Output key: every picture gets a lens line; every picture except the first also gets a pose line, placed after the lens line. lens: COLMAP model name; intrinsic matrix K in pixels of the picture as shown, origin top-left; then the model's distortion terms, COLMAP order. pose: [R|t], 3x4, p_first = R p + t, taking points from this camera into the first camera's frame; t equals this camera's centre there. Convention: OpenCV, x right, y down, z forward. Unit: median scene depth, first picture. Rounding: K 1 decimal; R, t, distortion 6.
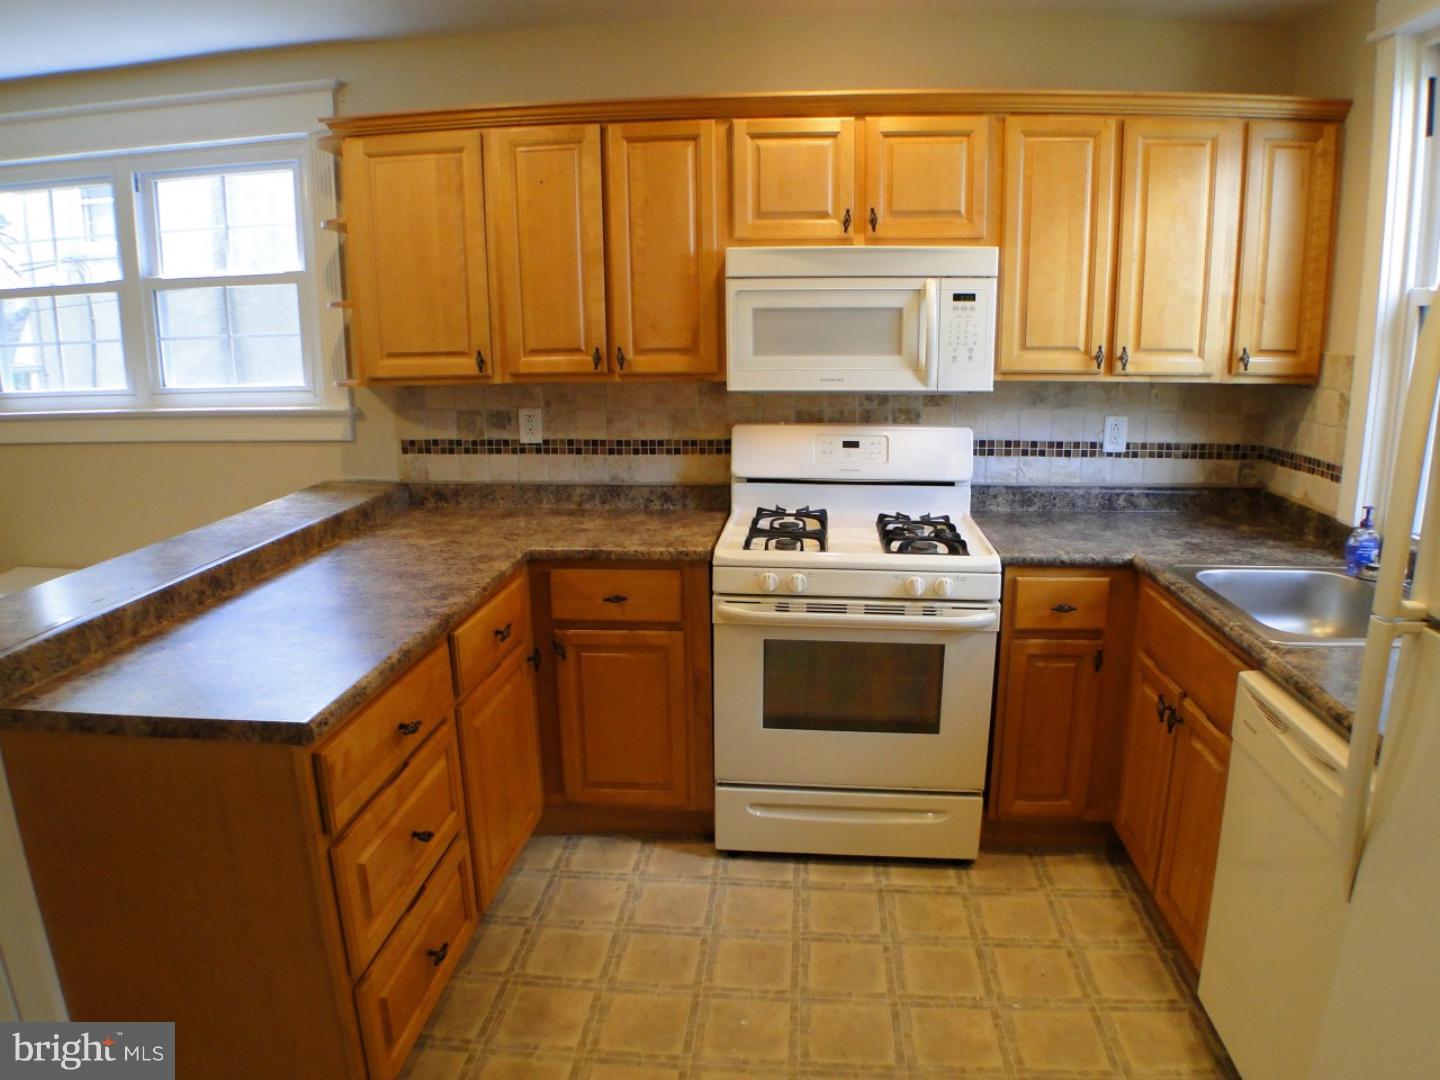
lens RADIAL K [[952.5, 0, 726.5], [0, 952.5, 541.8], [0, 0, 1]] dist [-0.128914, 0.025449]
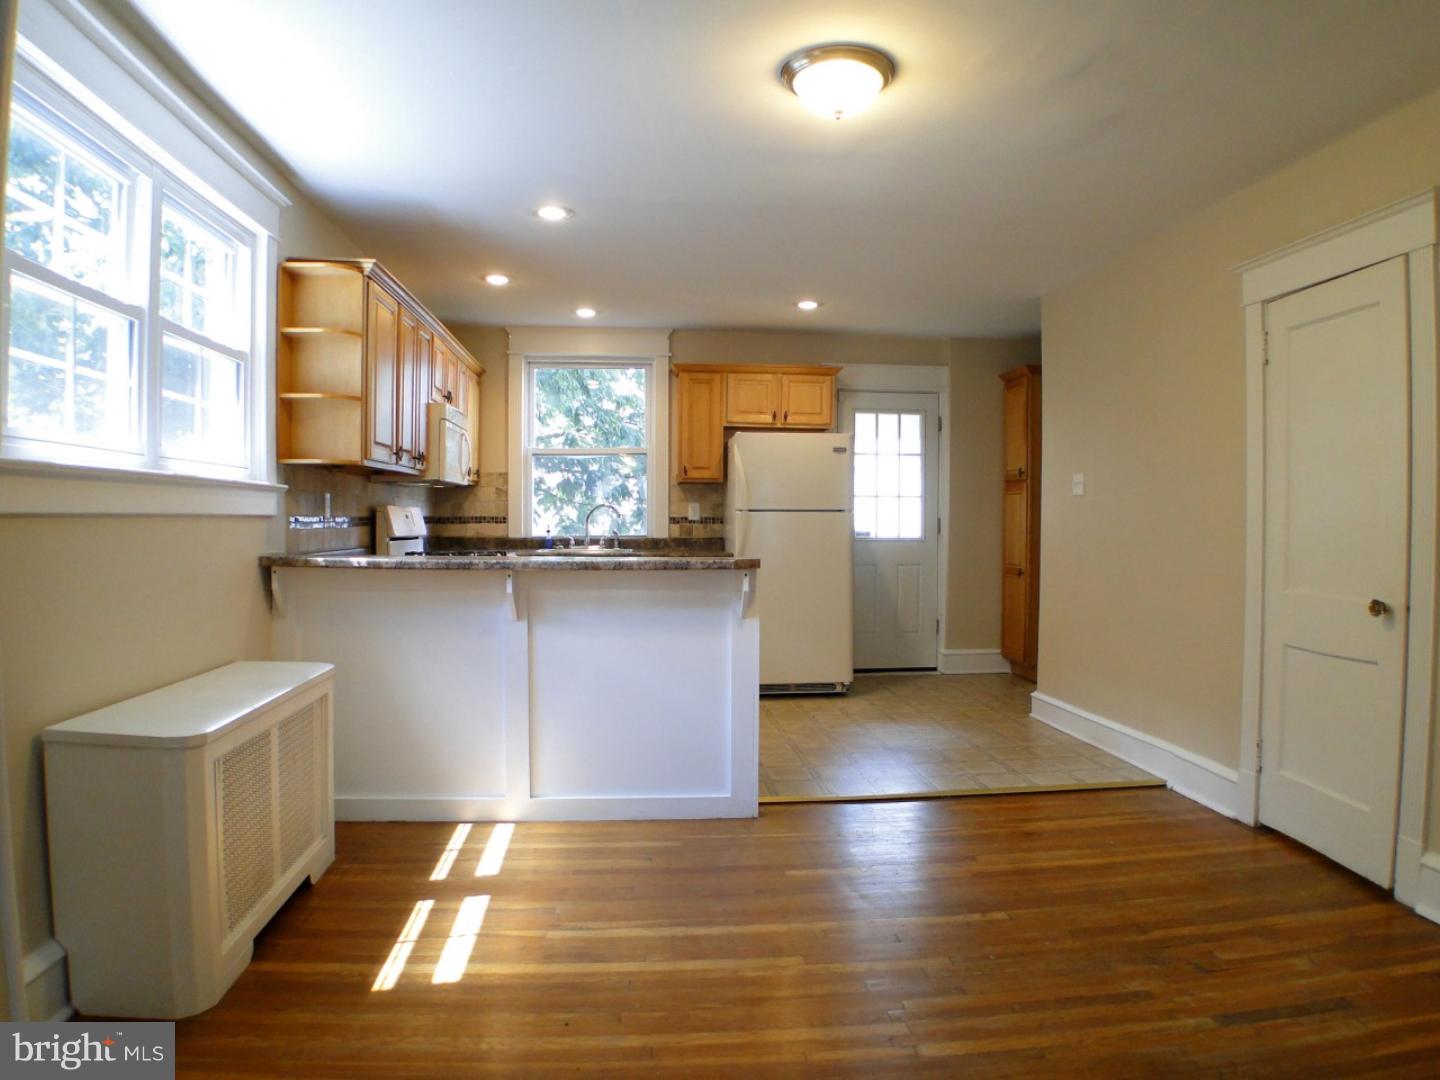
lens RADIAL K [[952.5, 0, 726.5], [0, 952.5, 541.8], [0, 0, 1]] dist [-0.128914, 0.025449]
pose [[-0.186760, -0.018611, 0.982229, -1.813656], [0.216554, 0.974447, 0.059639, -0.035279], [-0.958241, 0.223844, -0.177957, 0.812253]]
